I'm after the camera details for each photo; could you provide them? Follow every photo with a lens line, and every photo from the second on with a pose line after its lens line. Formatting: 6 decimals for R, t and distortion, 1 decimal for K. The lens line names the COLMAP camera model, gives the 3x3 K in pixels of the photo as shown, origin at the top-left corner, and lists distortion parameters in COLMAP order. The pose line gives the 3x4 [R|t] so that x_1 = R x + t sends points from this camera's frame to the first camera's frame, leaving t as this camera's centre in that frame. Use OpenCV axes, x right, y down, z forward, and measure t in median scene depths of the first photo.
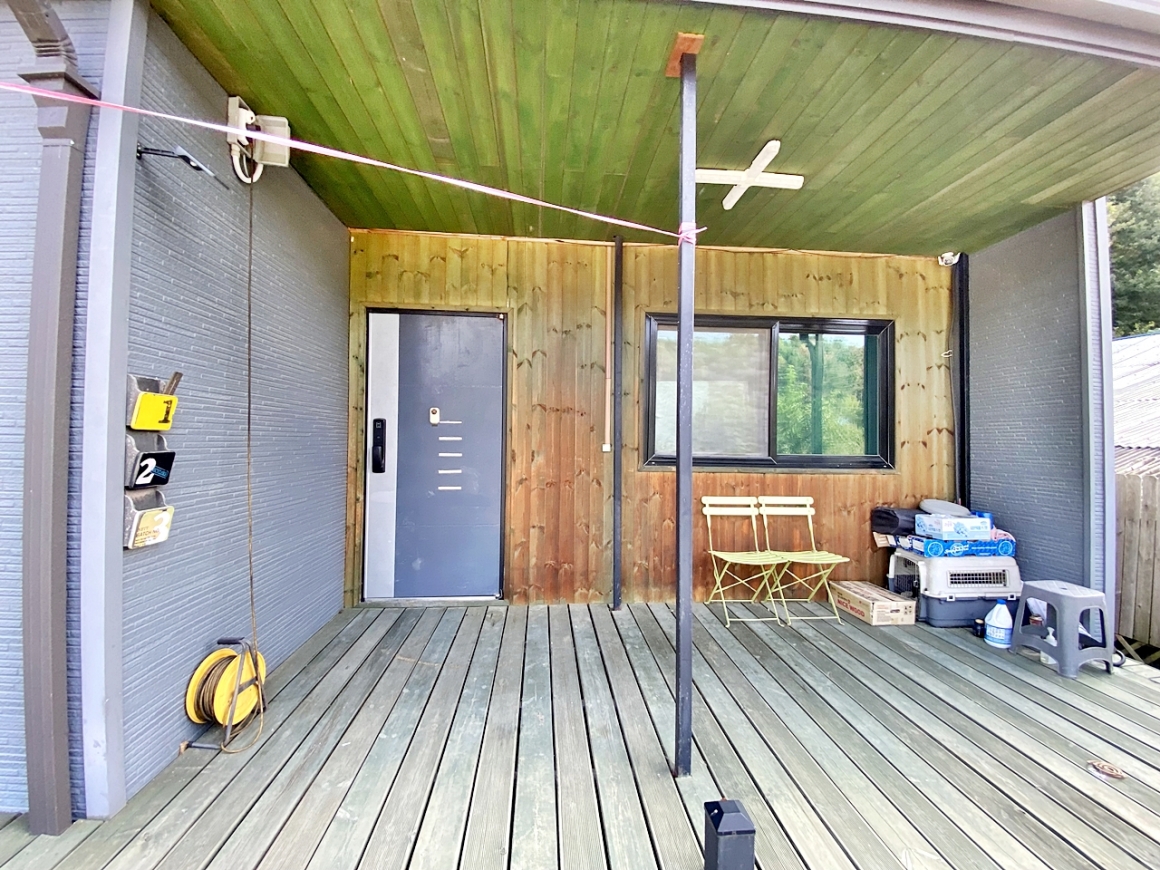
lens RADIAL K [[466.7, 0, 603.9], [0, 466.7, 433.1], [0, 0, 1]] dist [-0.000179, -0.030147]
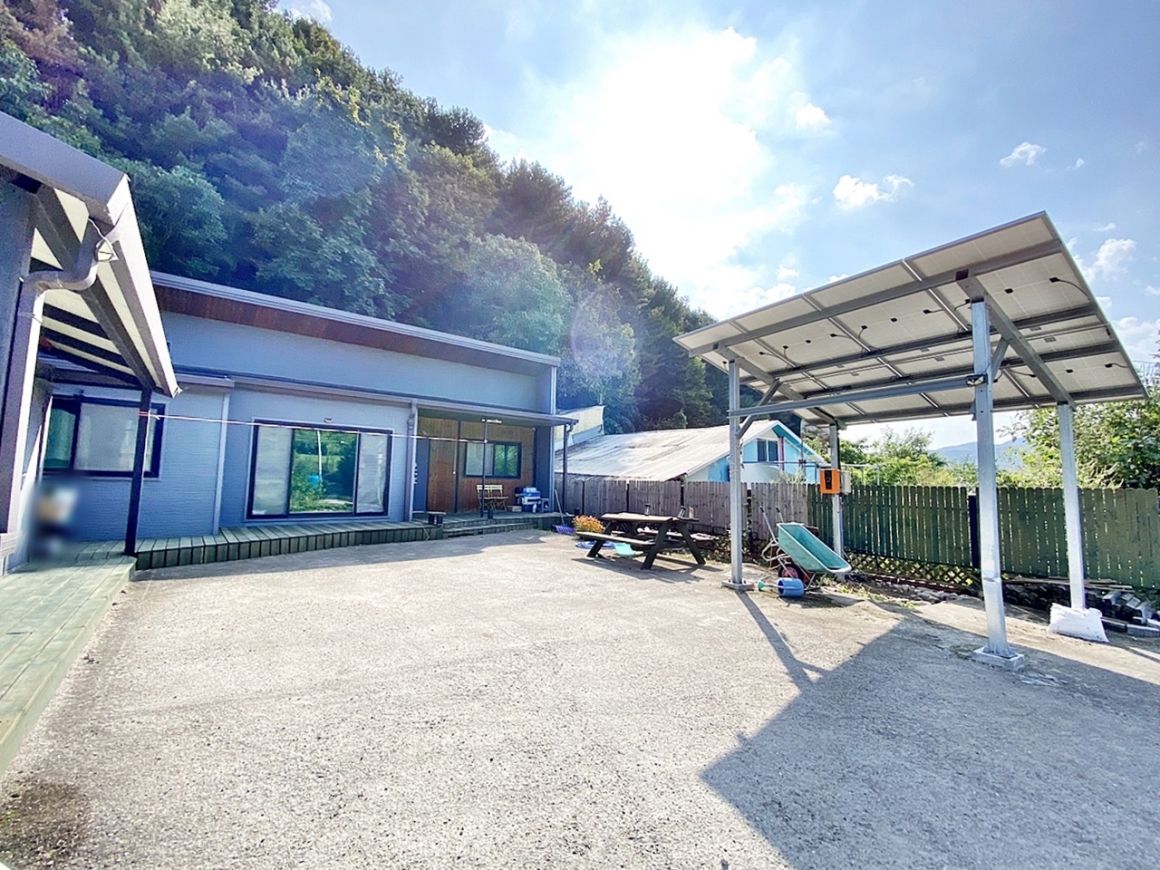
lens RADIAL K [[491.5, 0, 581.9], [0, 491.5, 443.2], [0, 0, 1]] dist [0.043581, -0.037002]
pose [[0.850029, 0.042932, 0.524983, -1.238868], [-0.017716, 0.998439, -0.052965, -0.016050], [-0.526438, 0.035722, 0.849463, -3.070389]]
